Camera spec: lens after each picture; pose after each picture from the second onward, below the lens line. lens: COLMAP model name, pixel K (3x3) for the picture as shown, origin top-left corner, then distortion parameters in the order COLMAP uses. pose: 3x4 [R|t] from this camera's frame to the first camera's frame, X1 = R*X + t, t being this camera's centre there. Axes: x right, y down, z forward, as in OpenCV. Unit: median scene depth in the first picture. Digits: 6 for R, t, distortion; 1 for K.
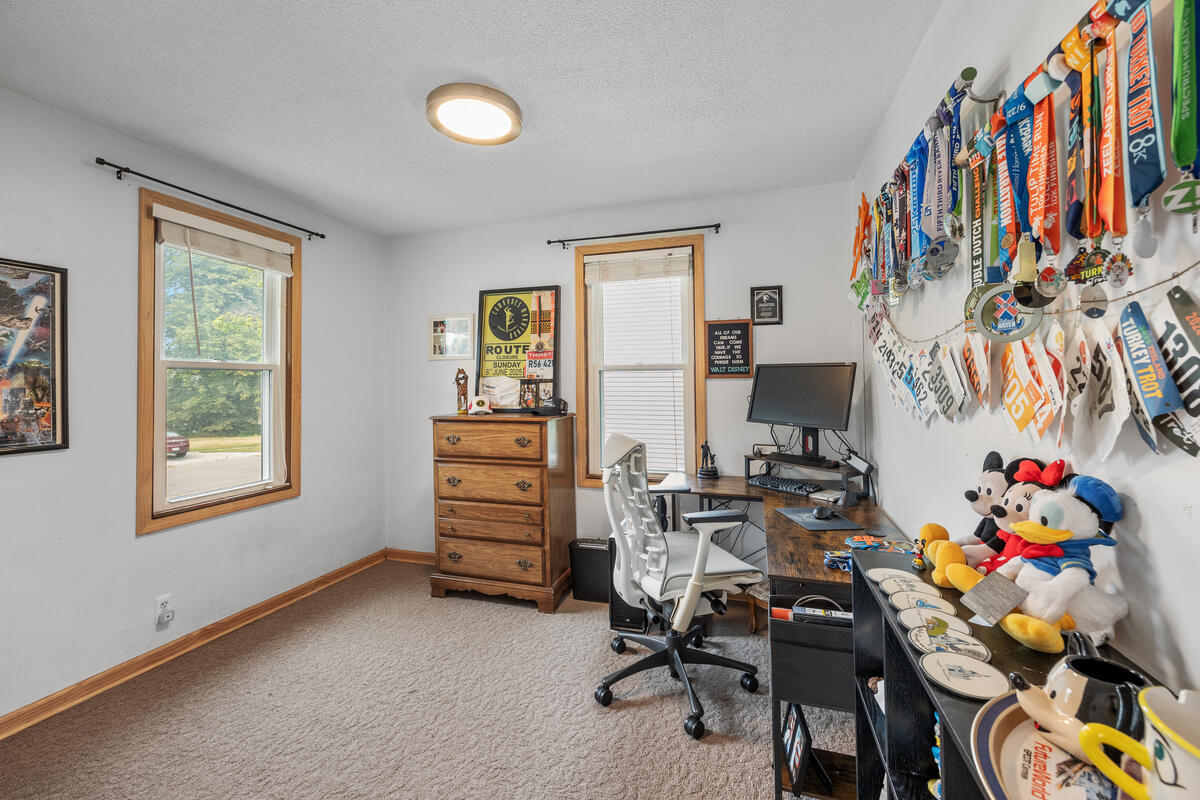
lens RADIAL K [[488.9, 0, 599.1], [0, 488.9, 379.6], [0, 0, 1]] dist [-0.002114, -0.000170]
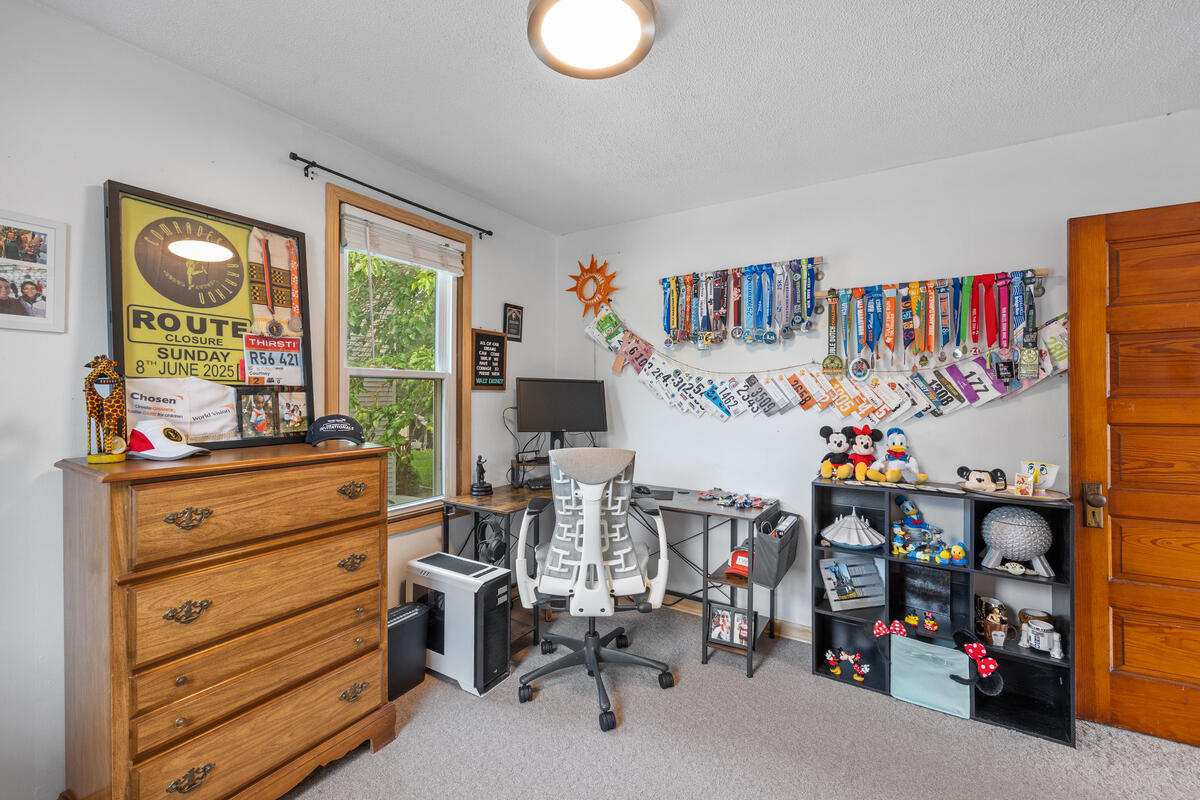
lens RADIAL K [[491.5, 0, 599.4], [0, 491.5, 395.0], [0, 0, 1]] dist [-0.000370, 0.000052]
pose [[0.258085, 0.006645, 0.966099, -0.588949], [-0.012614, 0.999914, -0.003508, 0.007415], [-0.966040, -0.011281, 0.258147, 0.489447]]
